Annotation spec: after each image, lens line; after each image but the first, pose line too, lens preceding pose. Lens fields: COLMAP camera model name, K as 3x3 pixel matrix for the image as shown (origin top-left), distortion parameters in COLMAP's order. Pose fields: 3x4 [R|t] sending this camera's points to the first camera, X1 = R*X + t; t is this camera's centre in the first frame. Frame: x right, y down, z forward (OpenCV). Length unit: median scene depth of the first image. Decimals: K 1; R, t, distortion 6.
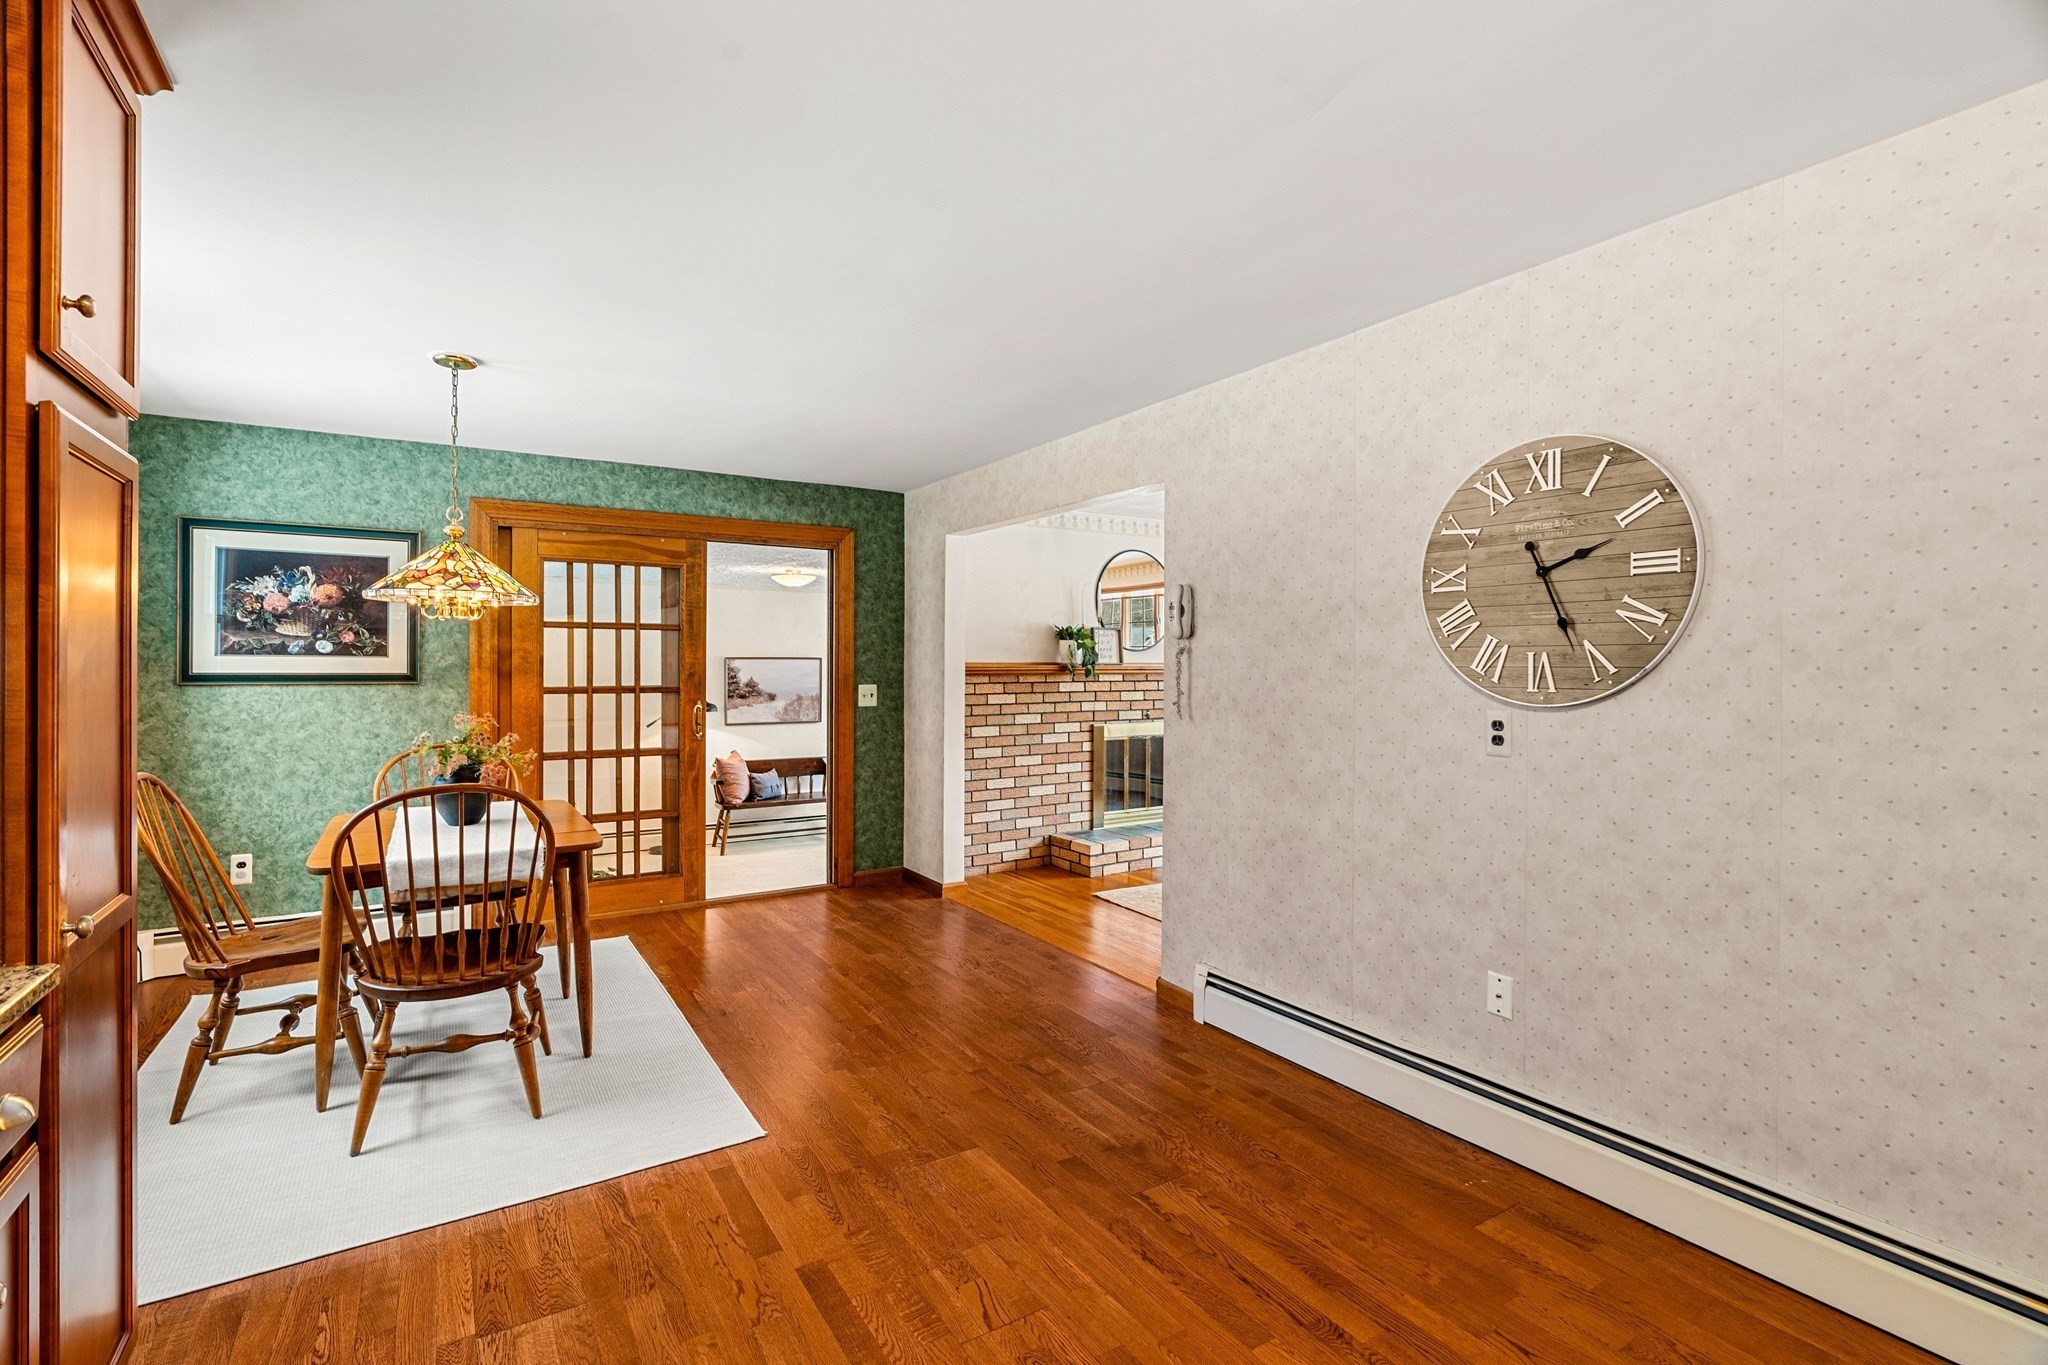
lens RADIAL K [[914.6, 0, 990.7], [0, 914.6, 657.3], [0, 0, 1]] dist [-0.010484, 0.002779]
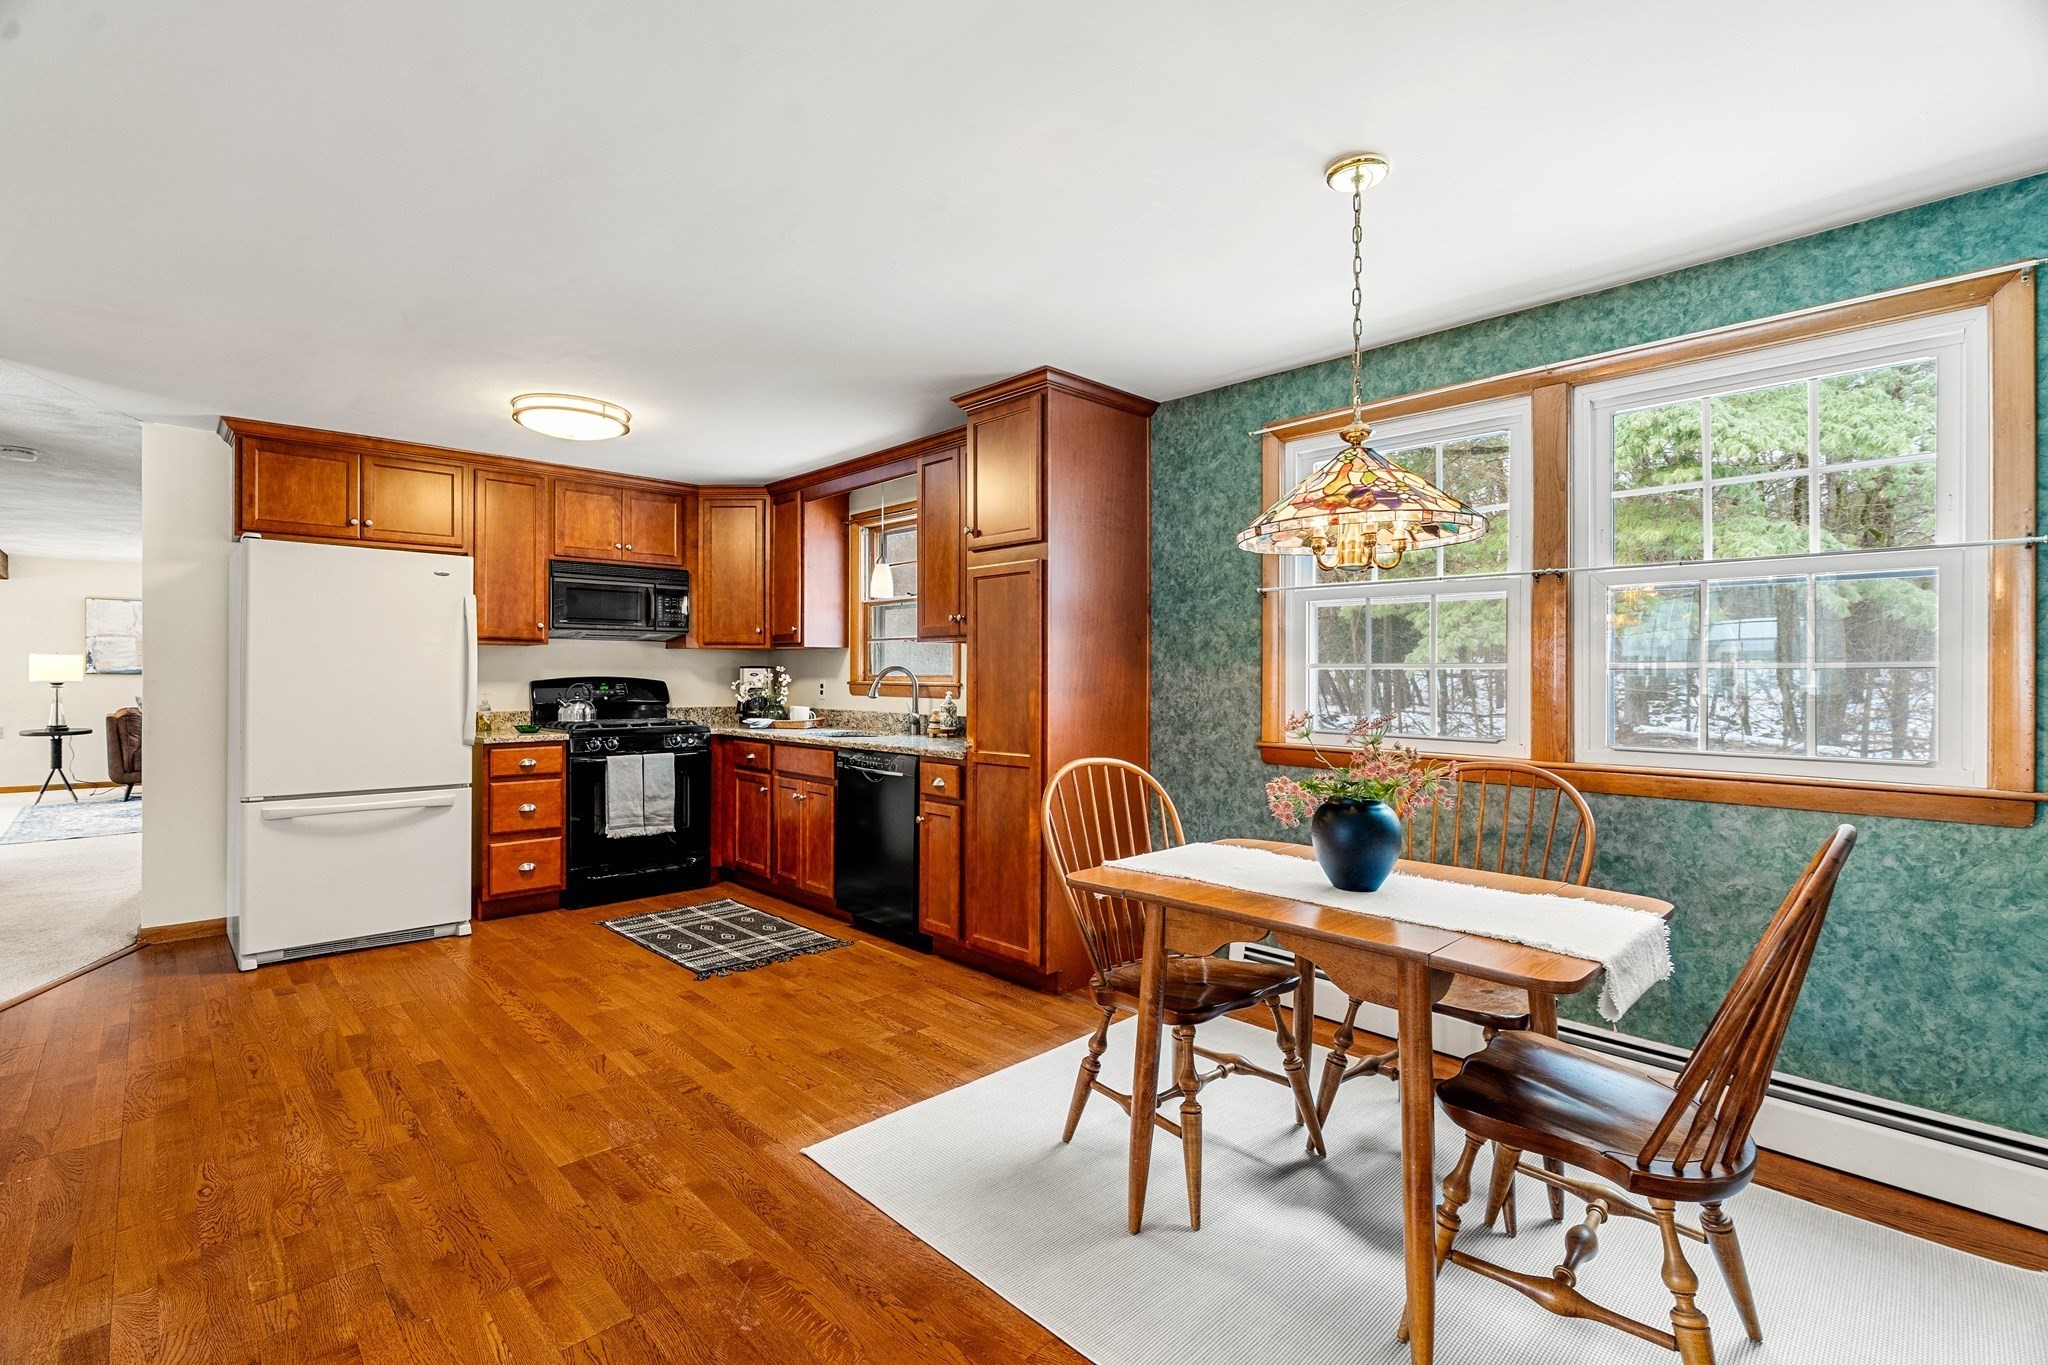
lens RADIAL K [[914.6, 0, 991.4], [0, 914.6, 677.2], [0, 0, 1]] dist [-0.010484, 0.002779]
pose [[-0.979455, -0.004201, -0.201619, -0.137558], [-0.003142, 0.999980, -0.005576, 0.027352], [0.201638, -0.004828, -0.979448, 1.081630]]
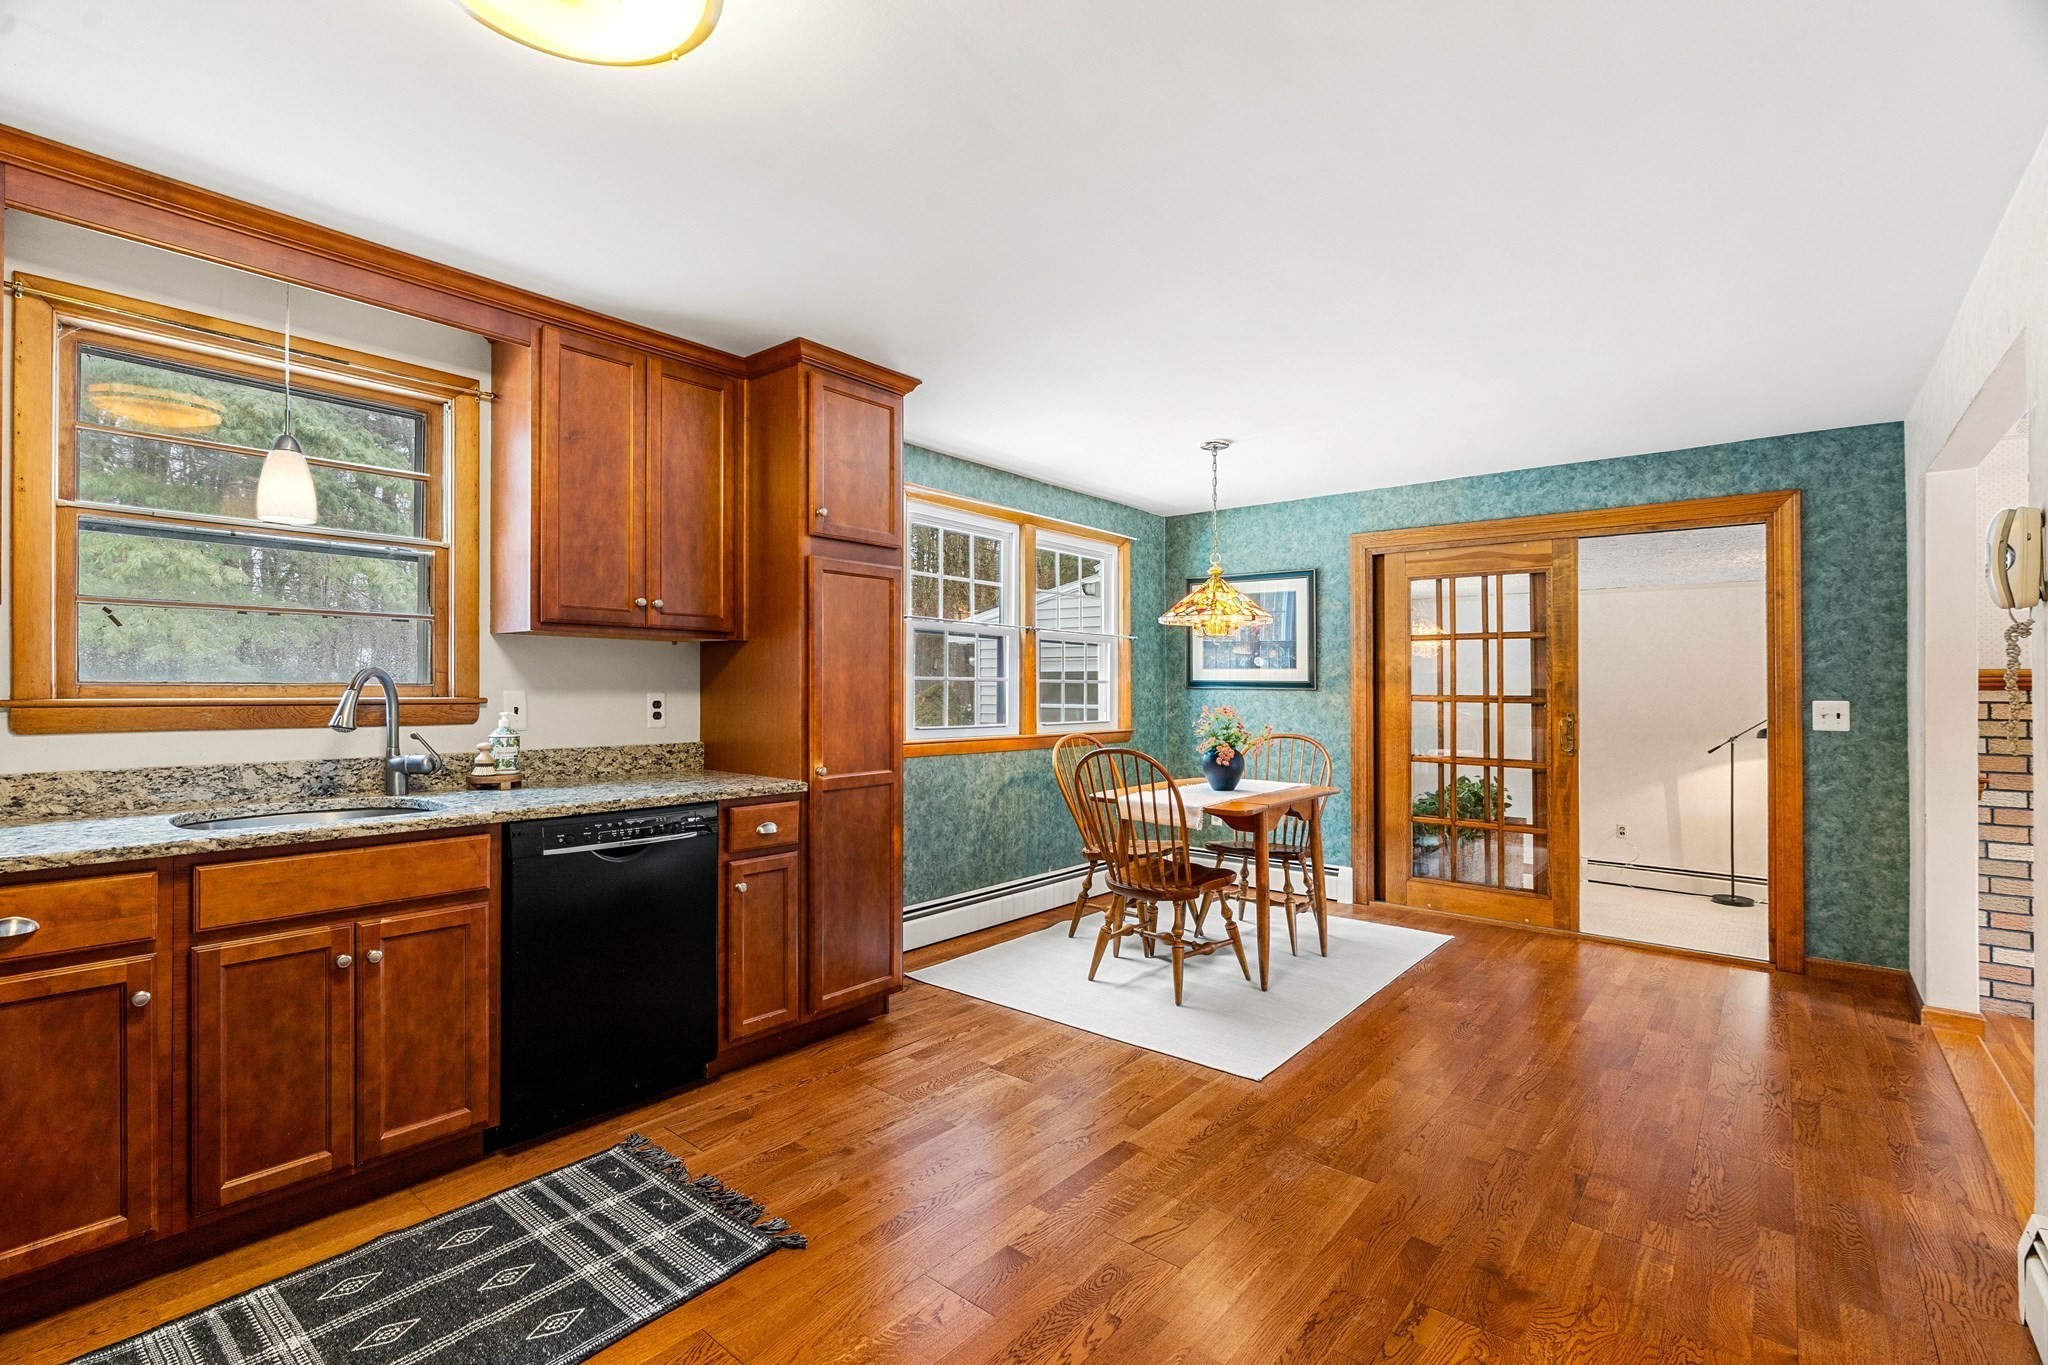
lens RADIAL K [[914.6, 0, 1025.8], [0, 914.6, 674.3], [0, 0, 1]] dist [-0.010484, 0.002779]
pose [[0.325951, -0.010036, -0.945333, 0.404401], [0.000712, 0.999946, -0.010370, 0.019230], [0.945386, 0.002707, 0.325941, 0.200678]]
